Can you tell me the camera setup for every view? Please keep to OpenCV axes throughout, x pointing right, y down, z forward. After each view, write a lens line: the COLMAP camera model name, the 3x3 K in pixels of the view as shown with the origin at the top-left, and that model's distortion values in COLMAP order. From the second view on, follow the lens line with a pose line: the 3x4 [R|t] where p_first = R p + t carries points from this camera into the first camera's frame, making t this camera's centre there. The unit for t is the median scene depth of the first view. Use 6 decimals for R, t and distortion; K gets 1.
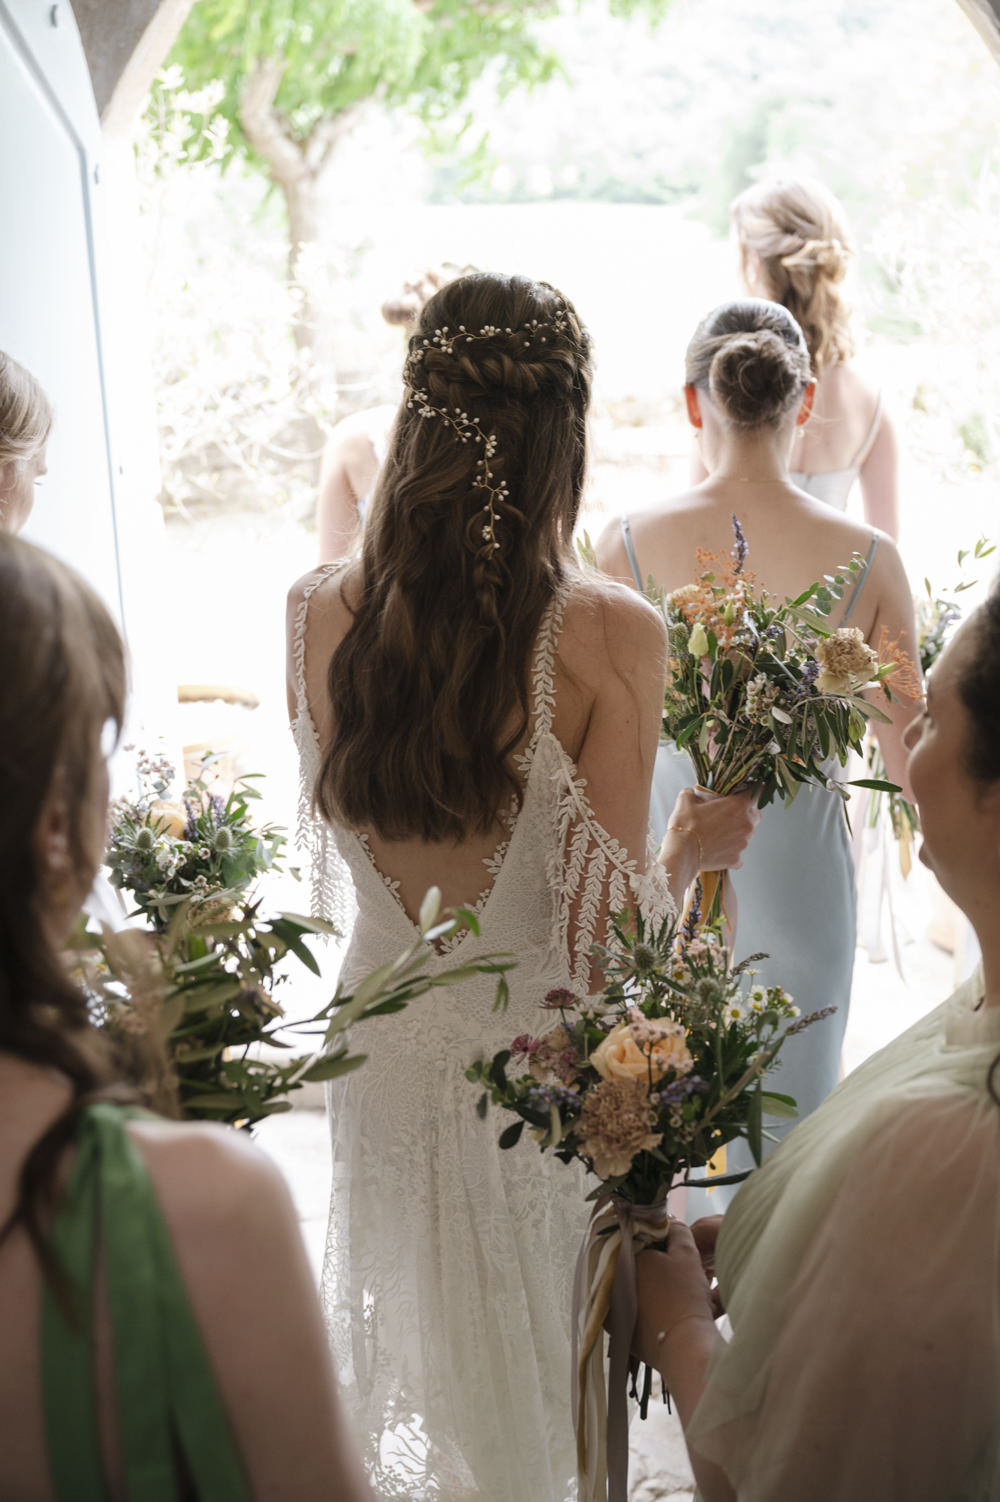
lens RADIAL K [[1640.4, 0, 504.0], [0, 1640.4, 765.5], [0, 0, 1]] dist [0.012296, 0.000000]
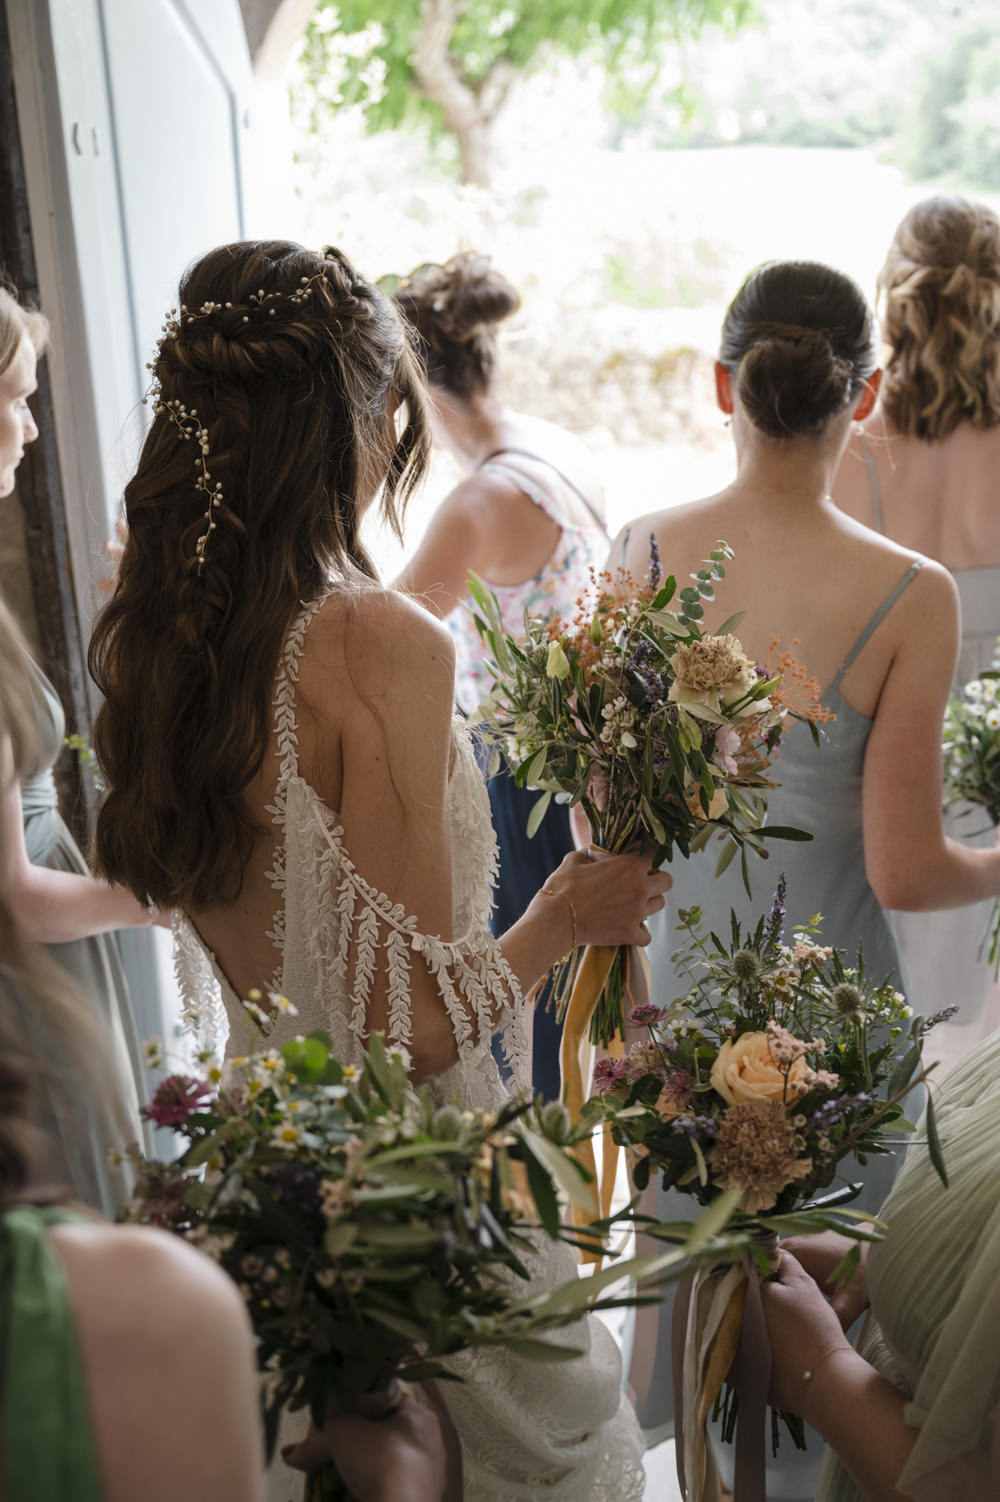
lens RADIAL K [[1926.5, 0, 497.1], [0, 1926.5, 735.8], [0, 0, 1]] dist [0.047713, 0.000000]
pose [[0.988561, -0.053172, 0.141139, -0.213604], [0.058729, 0.997643, -0.035499, 0.018022], [-0.138918, 0.043382, 0.989353, -0.046167]]
